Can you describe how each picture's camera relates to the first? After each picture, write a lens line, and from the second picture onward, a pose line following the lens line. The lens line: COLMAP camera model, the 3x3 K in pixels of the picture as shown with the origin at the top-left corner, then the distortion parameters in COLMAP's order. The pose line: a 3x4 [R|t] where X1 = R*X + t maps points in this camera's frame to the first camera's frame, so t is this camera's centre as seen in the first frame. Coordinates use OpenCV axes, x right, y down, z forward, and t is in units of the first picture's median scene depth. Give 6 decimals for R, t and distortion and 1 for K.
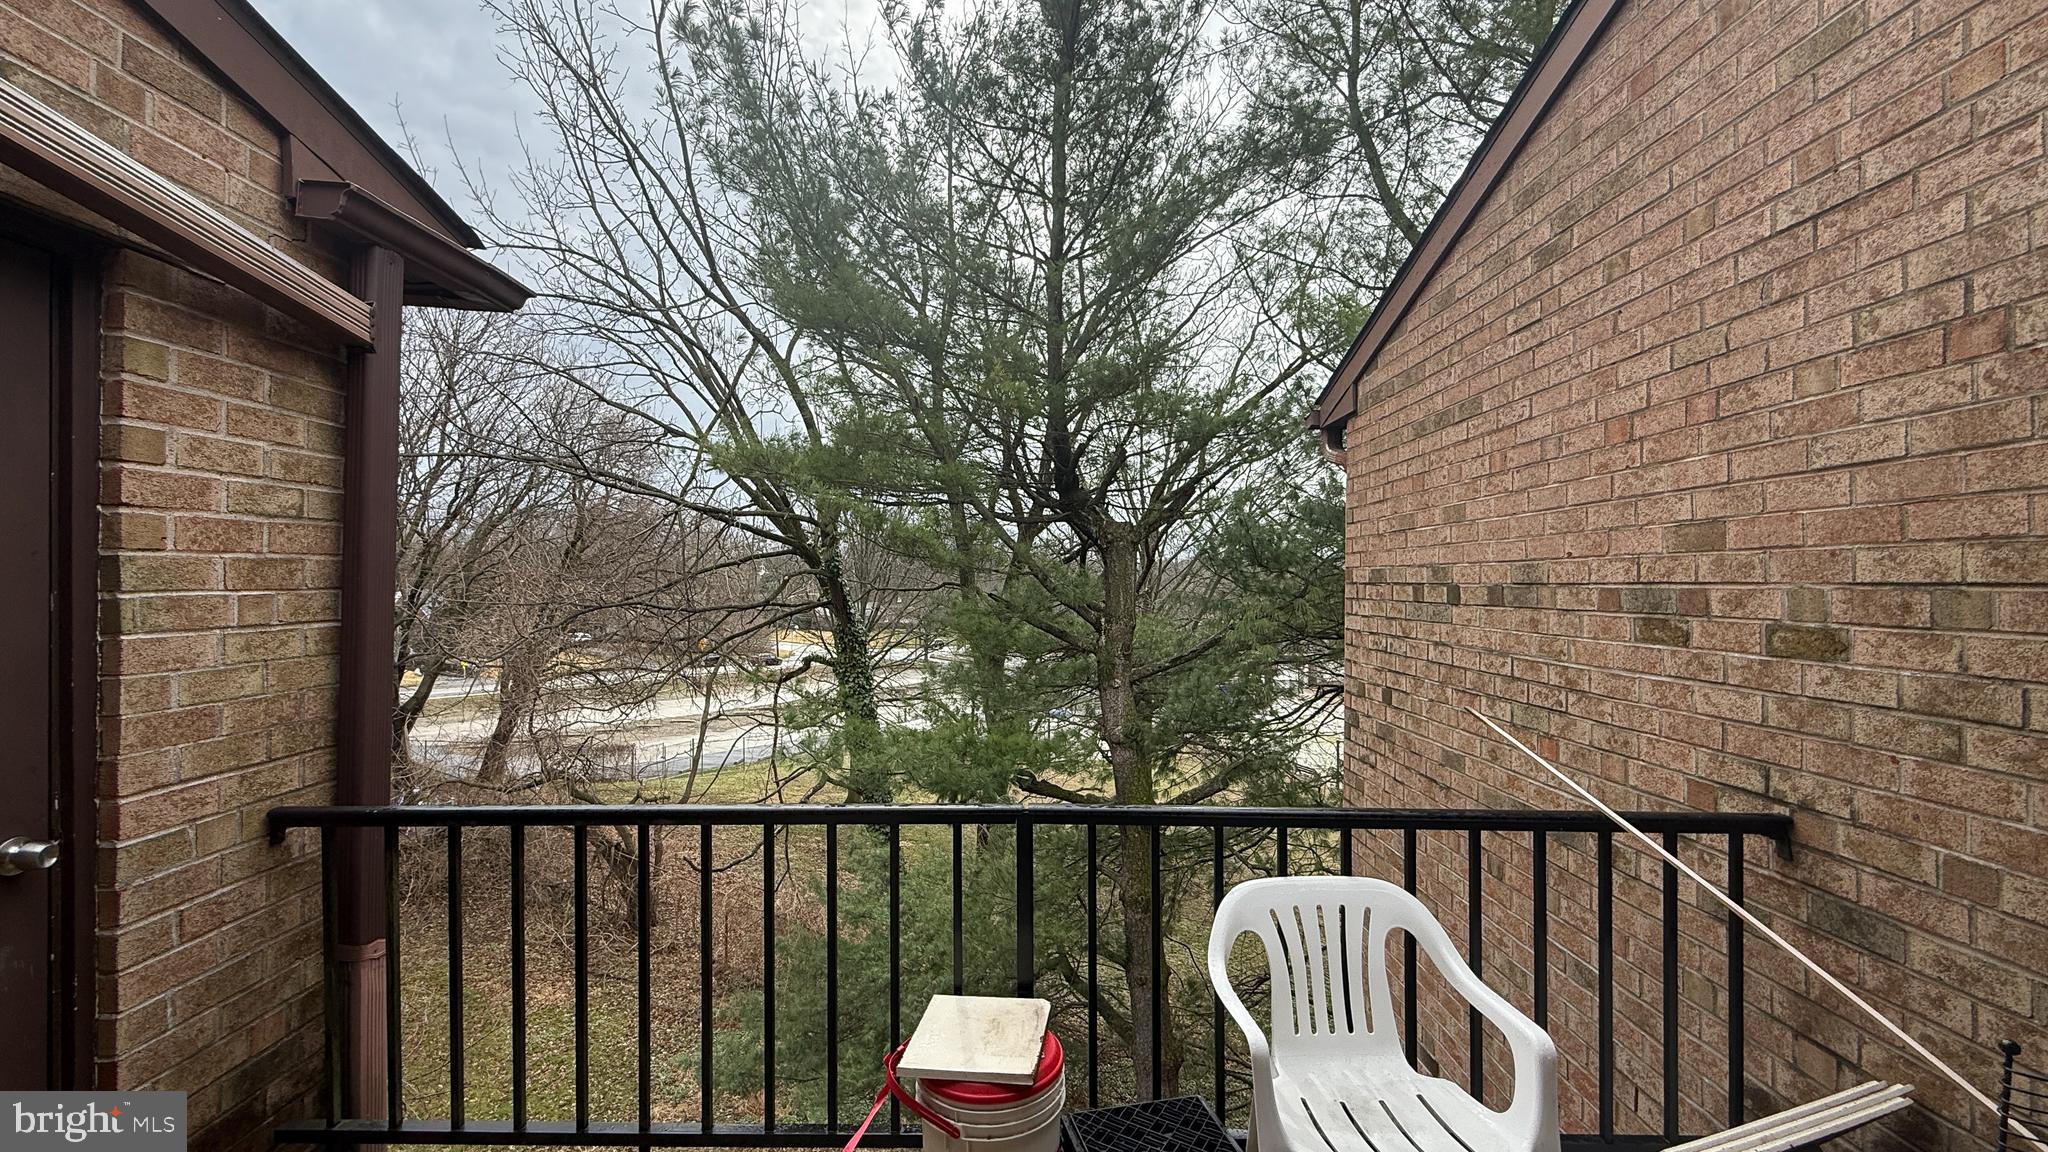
lens RADIAL K [[884.0, 0, 986.1], [0, 884.0, 578.1], [0, 0, 1]] dist [0.000789, -0.000038]
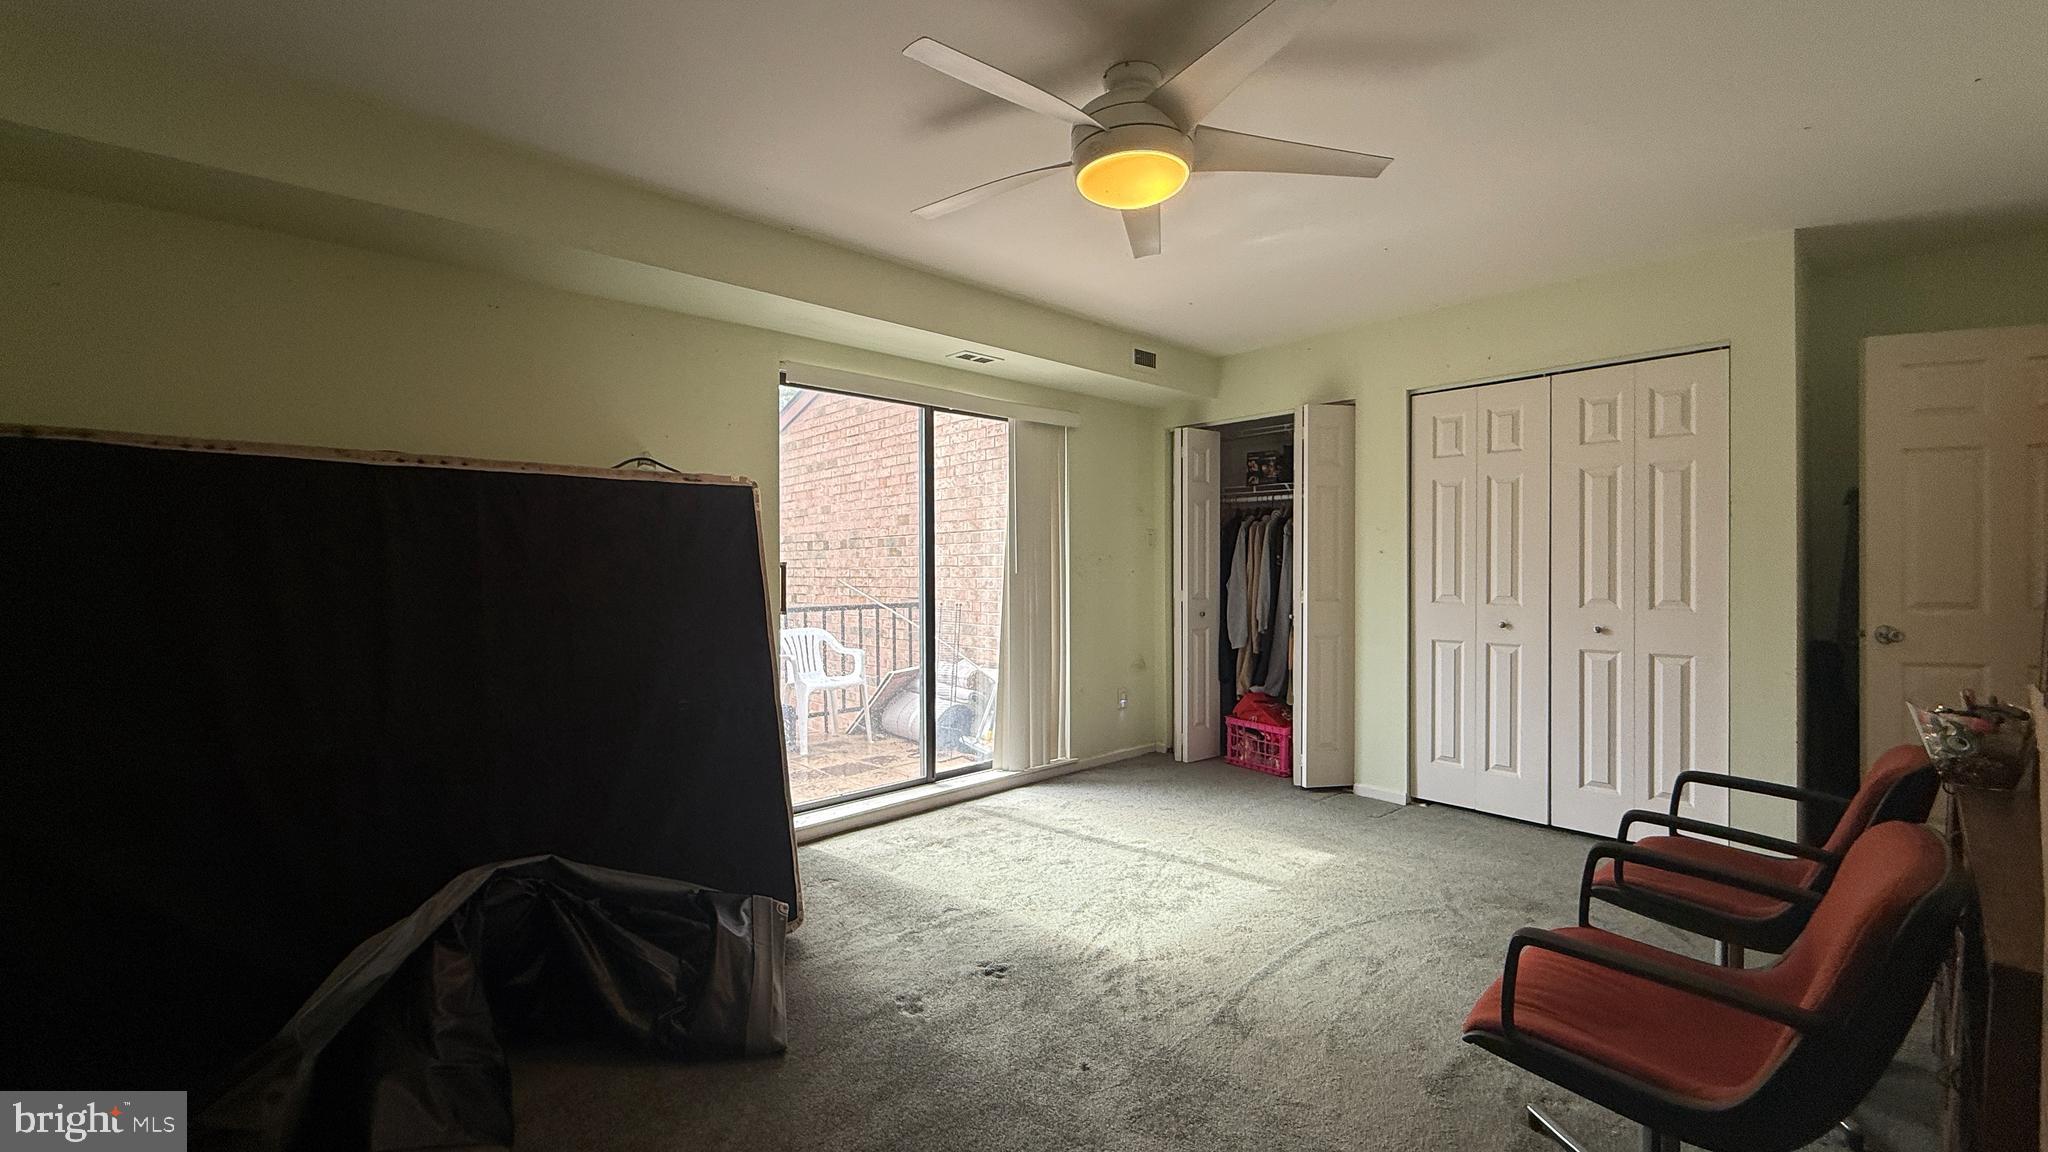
lens RADIAL K [[805.7, 0, 1014.3], [0, 805.7, 576.4], [0, 0, 1]] dist [-0.000015, -0.000024]
pose [[0.730779, -0.017811, 0.682381, -0.469097], [0.004751, 0.999768, 0.021007, 0.051219], [-0.682597, -0.012109, 0.730694, -0.743270]]
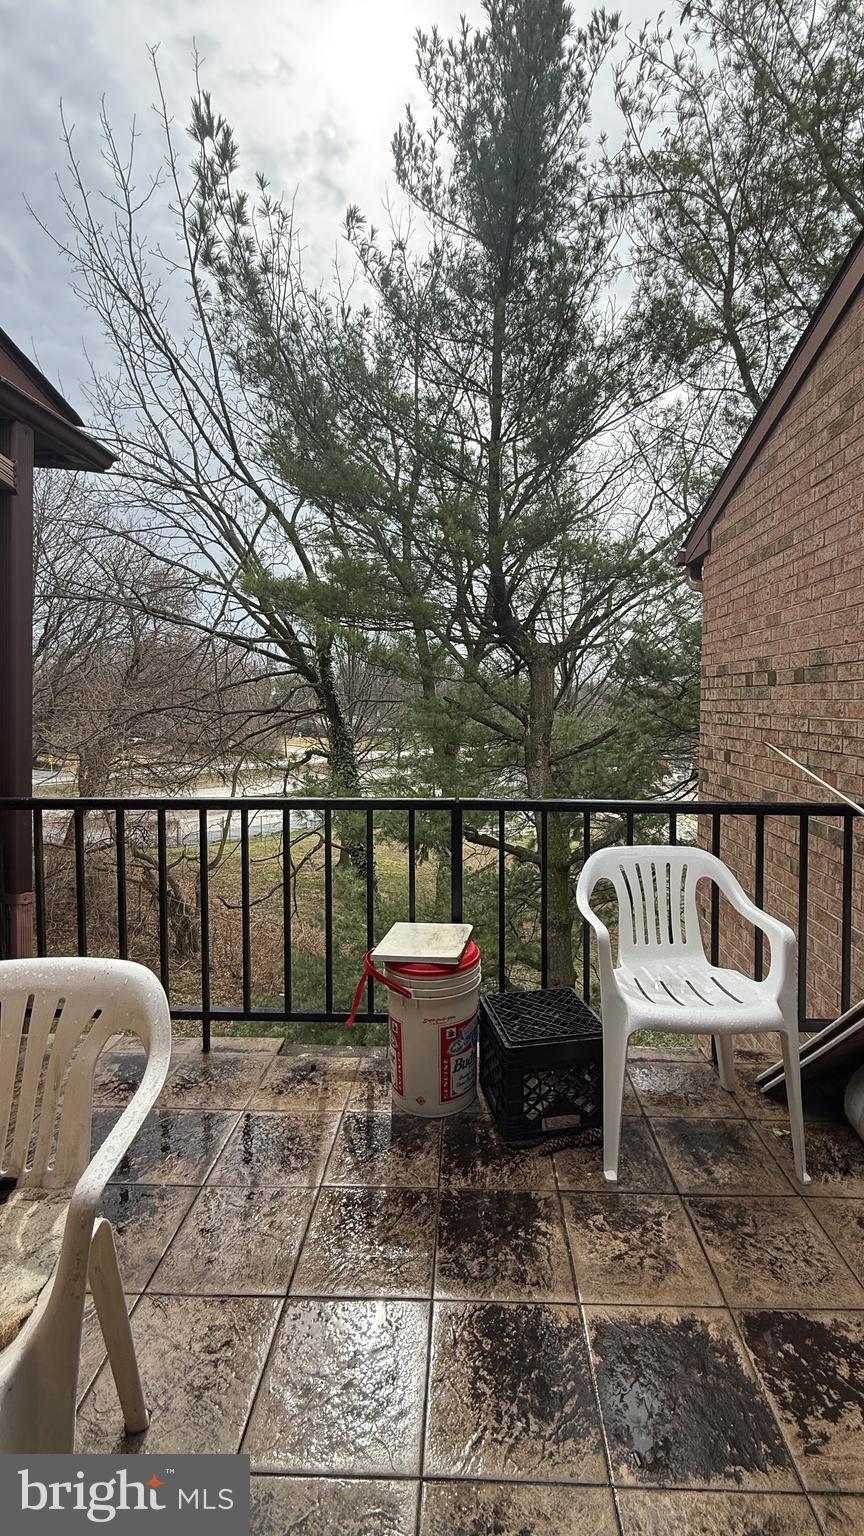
lens RADIAL K [[676.0, 0, 432.7], [0, 676.0, 723.0], [0, 0, 1]] dist [-0.001026, 0.000040]
pose [[0.999852, 0.002072, -0.017068, 0.011106], [-0.001399, 0.999224, 0.039363, 0.043274], [0.017137, -0.039333, 0.999079, -0.068932]]
